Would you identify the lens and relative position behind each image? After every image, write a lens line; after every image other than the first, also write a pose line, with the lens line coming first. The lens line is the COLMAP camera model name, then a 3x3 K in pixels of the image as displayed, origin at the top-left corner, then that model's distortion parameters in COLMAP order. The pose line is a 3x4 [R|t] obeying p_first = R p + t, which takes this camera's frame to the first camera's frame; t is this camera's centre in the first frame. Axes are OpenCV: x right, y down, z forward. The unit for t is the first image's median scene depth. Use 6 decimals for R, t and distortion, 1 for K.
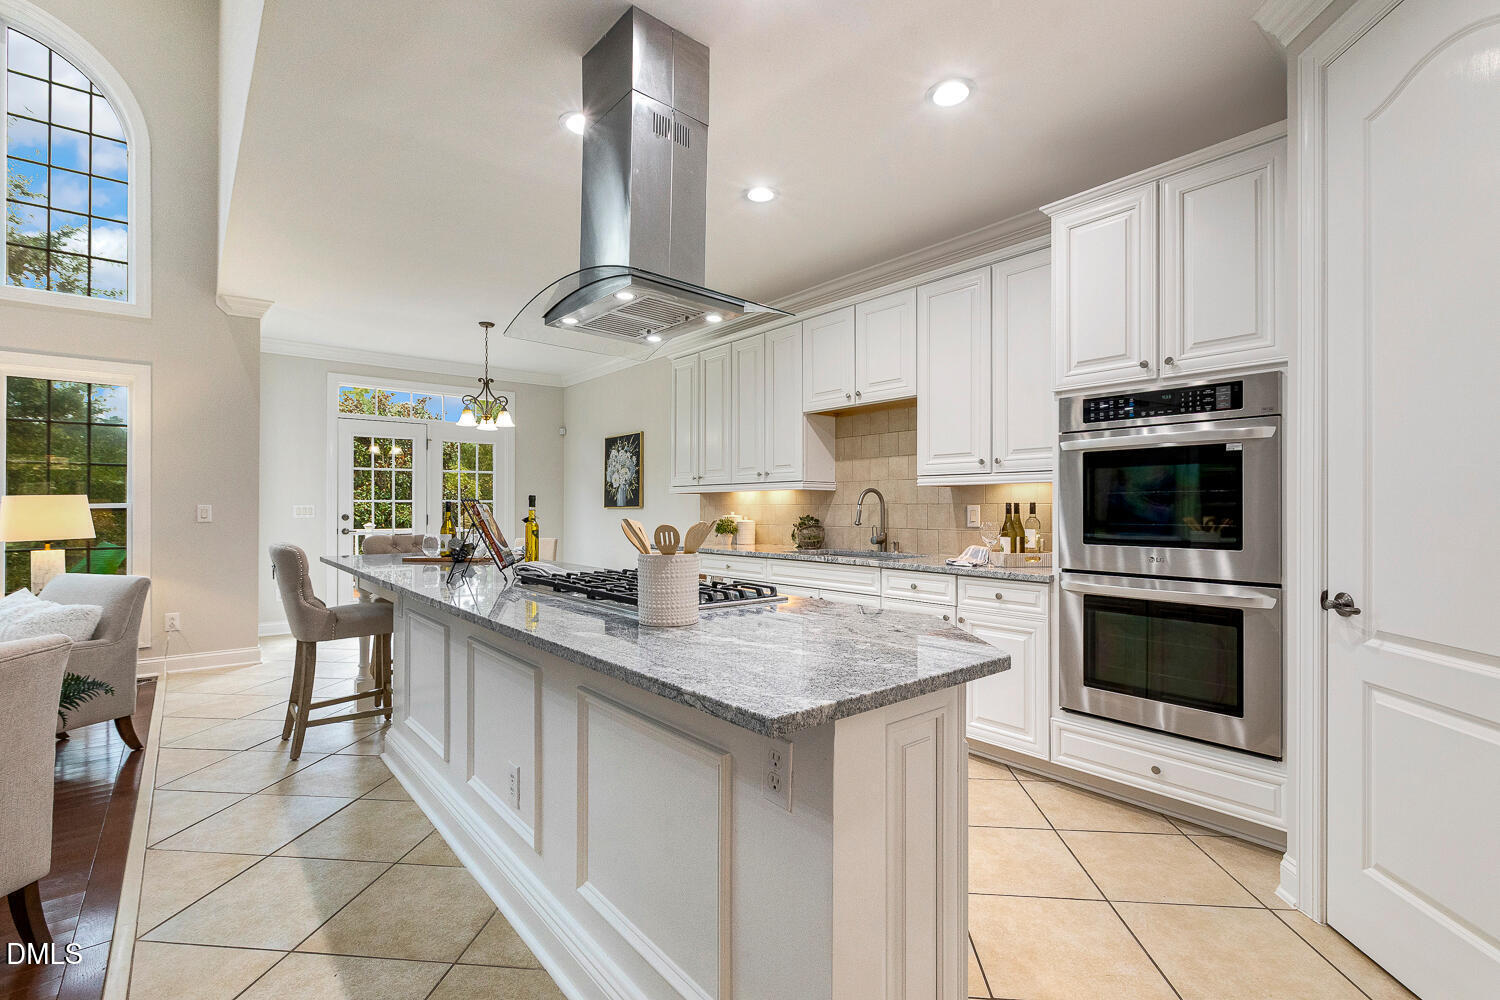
lens RADIAL K [[664.6, 0, 749.1], [0, 664.6, 499.3], [0, 0, 1]] dist [0.001336, 0.000252]
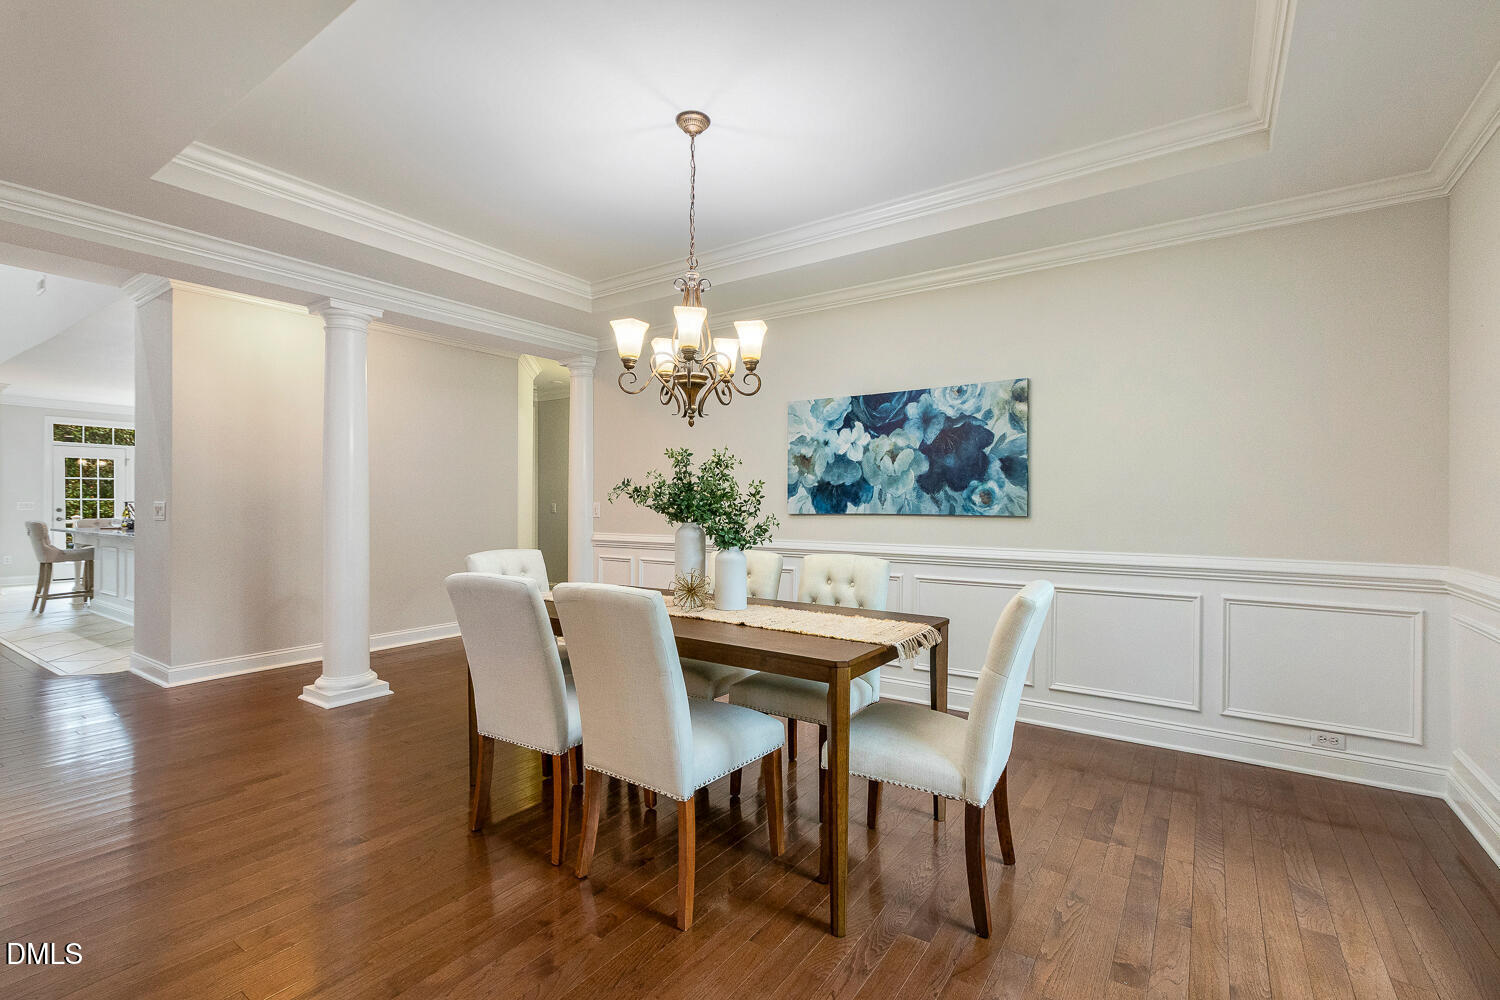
lens RADIAL K [[664.6, 0, 756.1], [0, 664.6, 498.7], [0, 0, 1]] dist [0.001336, 0.000252]
pose [[0.960827, 0.003063, 0.277133, 0.678962], [-0.004568, 0.999978, 0.004782, -0.018369], [-0.277112, -0.005861, 0.960820, -1.220527]]
